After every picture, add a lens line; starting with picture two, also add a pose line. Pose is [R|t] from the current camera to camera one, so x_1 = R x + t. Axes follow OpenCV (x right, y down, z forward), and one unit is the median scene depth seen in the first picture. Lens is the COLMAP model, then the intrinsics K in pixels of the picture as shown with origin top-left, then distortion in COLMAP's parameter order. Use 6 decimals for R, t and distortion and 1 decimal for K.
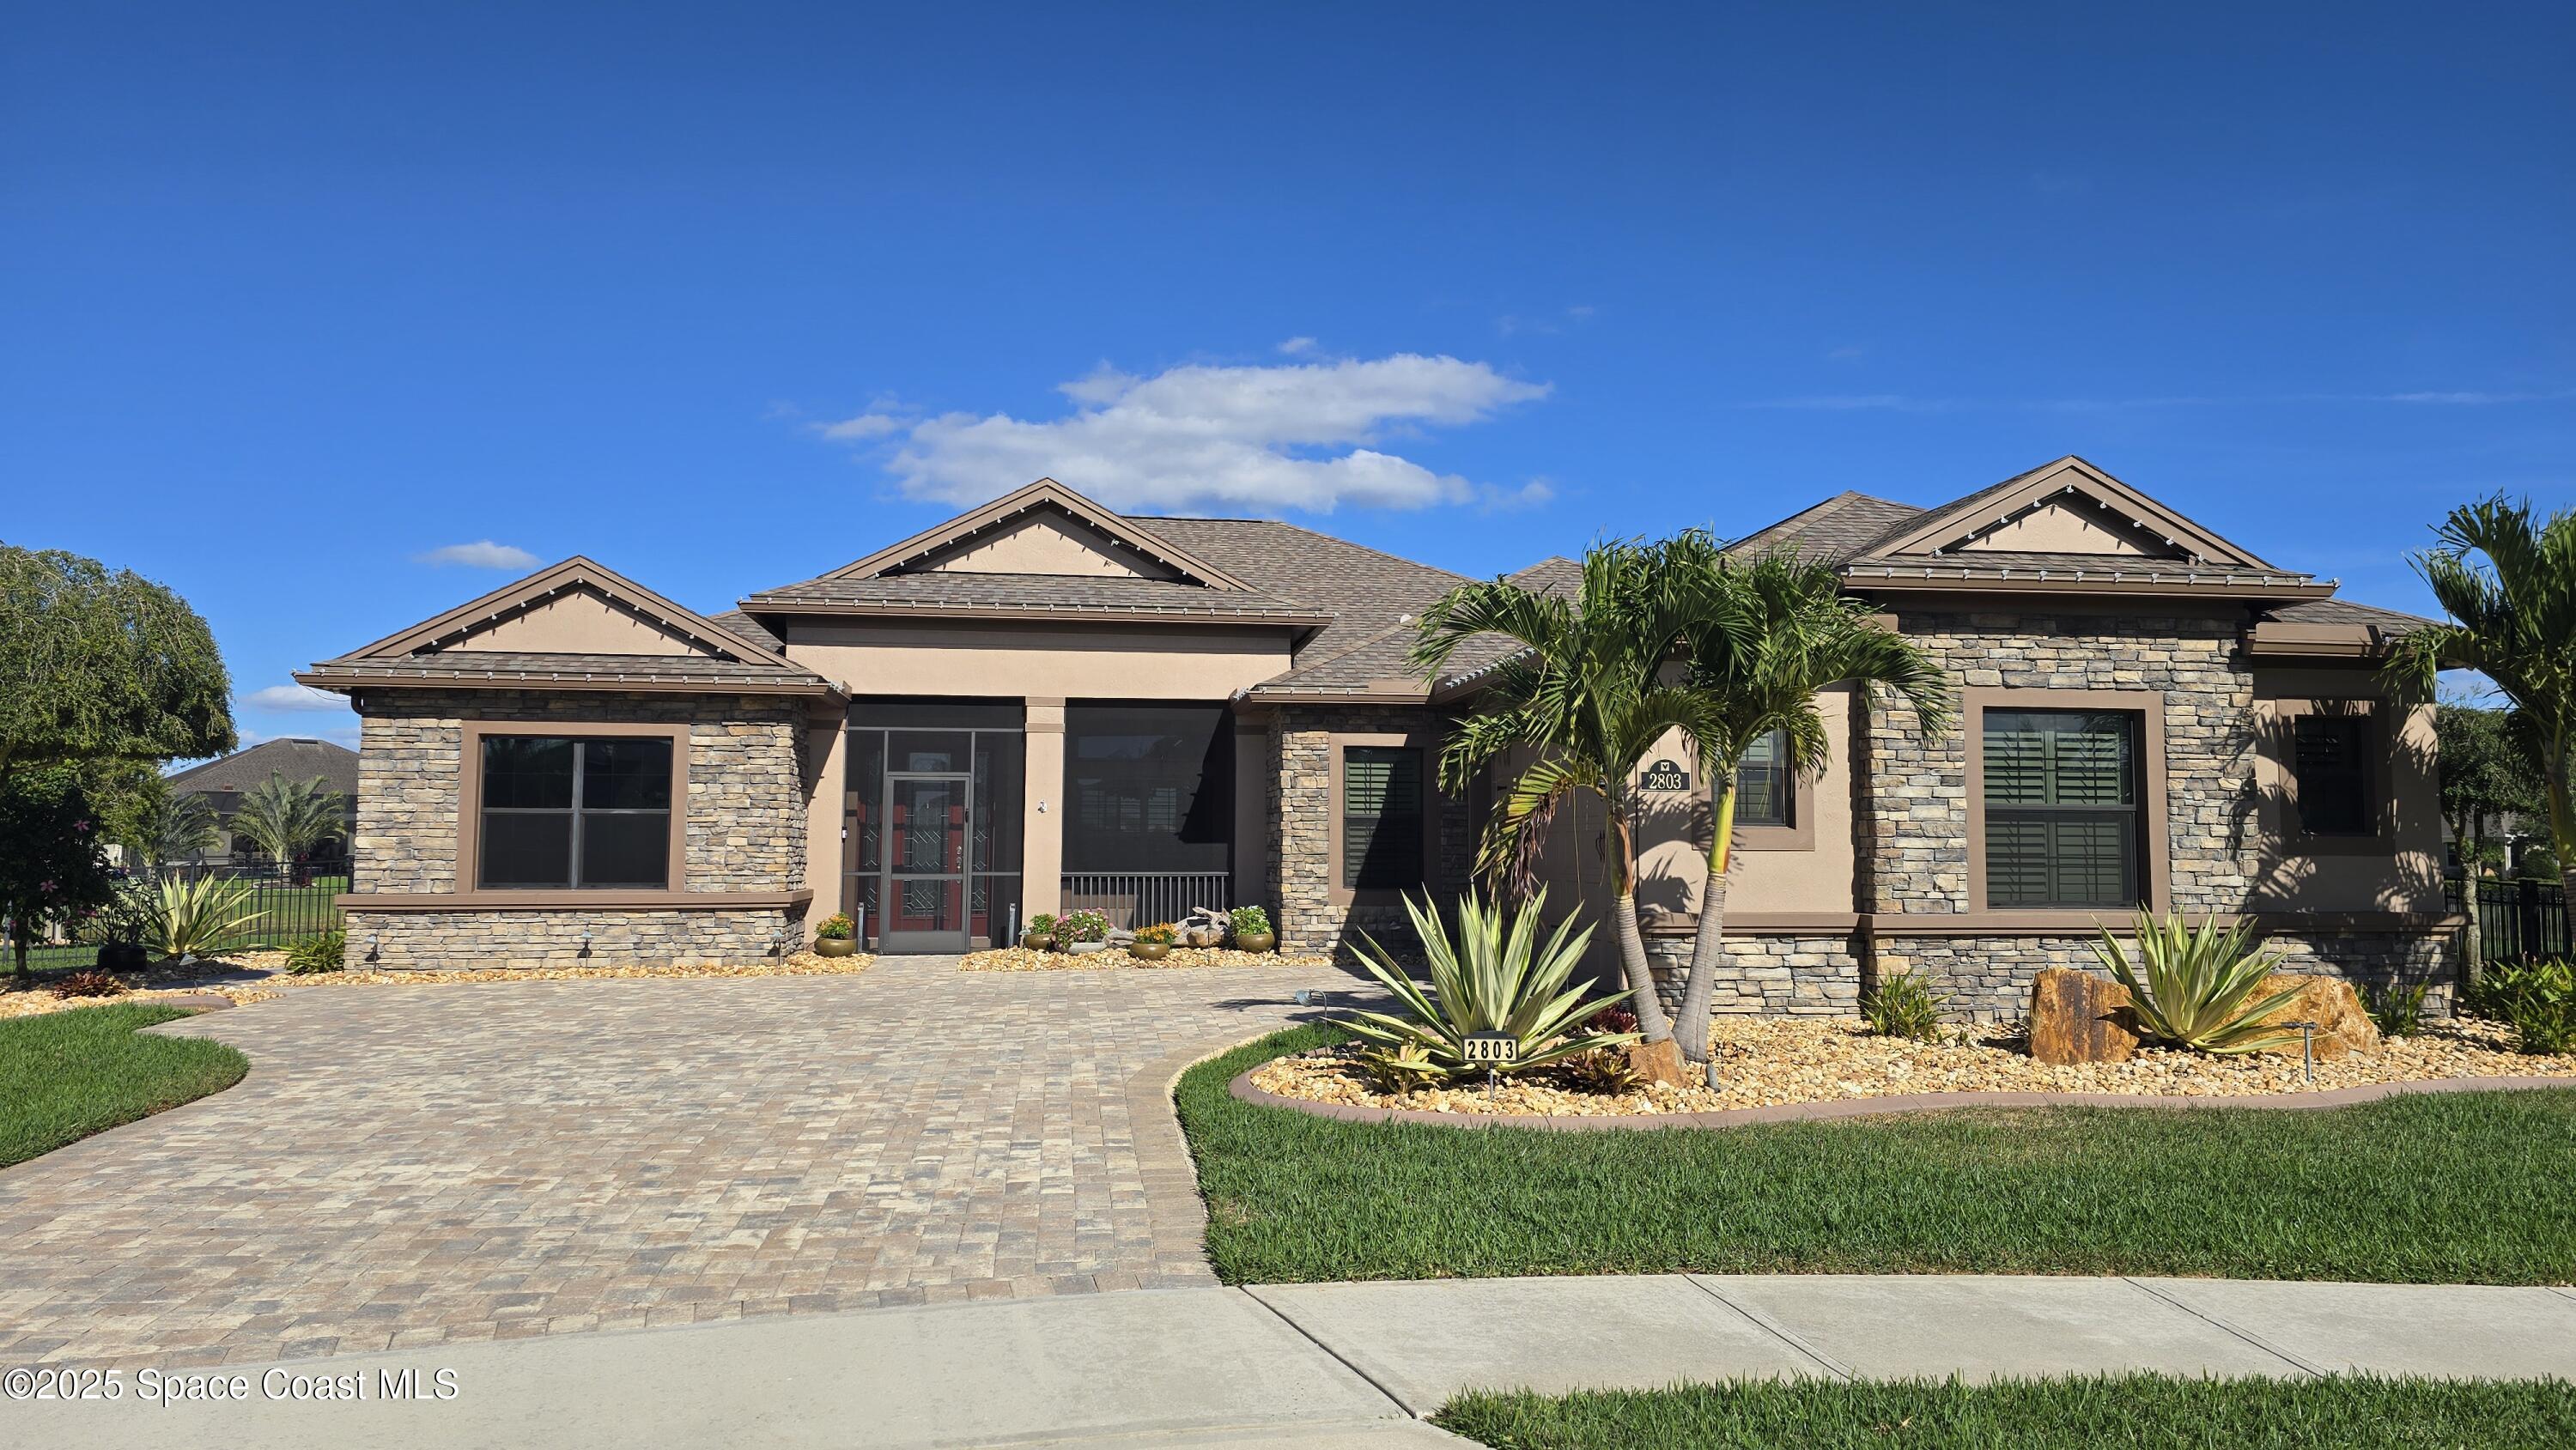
lens RADIAL K [[1717.3, 0, 1285.6], [0, 1717.3, 734.8], [0, 0, 1]] dist [0.098139, -0.121347]
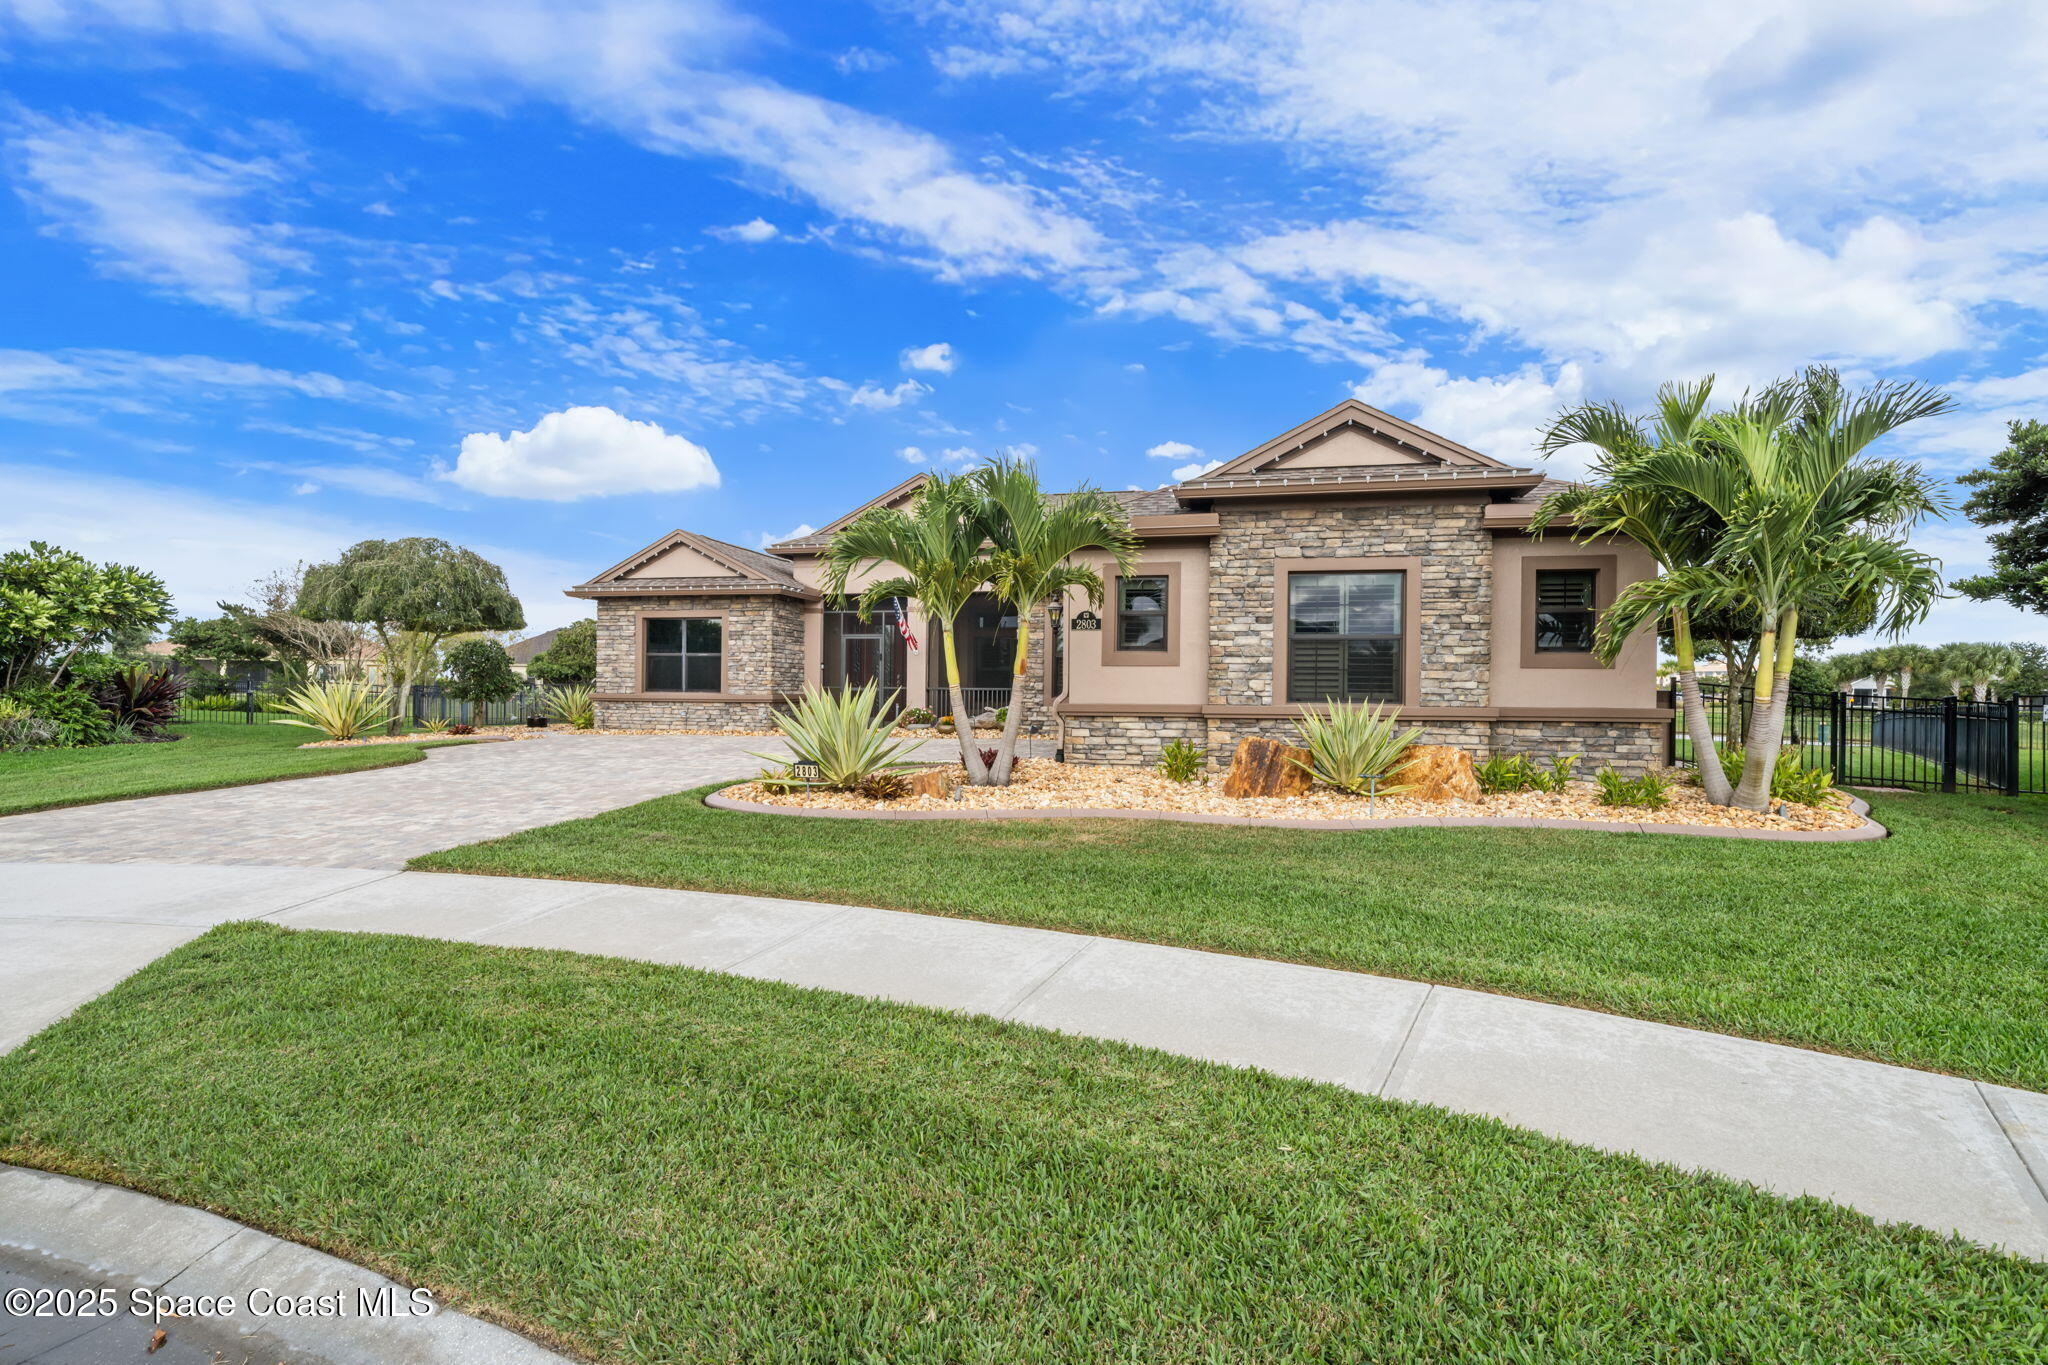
lens RADIAL K [[947.7, 0, 1031.9], [0, 947.7, 699.3], [0, 0, 1]] dist [-0.000445, -0.000096]
pose [[0.931659, 0.007988, -0.363246, 0.489891], [0.018840, 0.997351, 0.070254, 0.033078], [0.362845, -0.072297, 0.929041, 0.132806]]
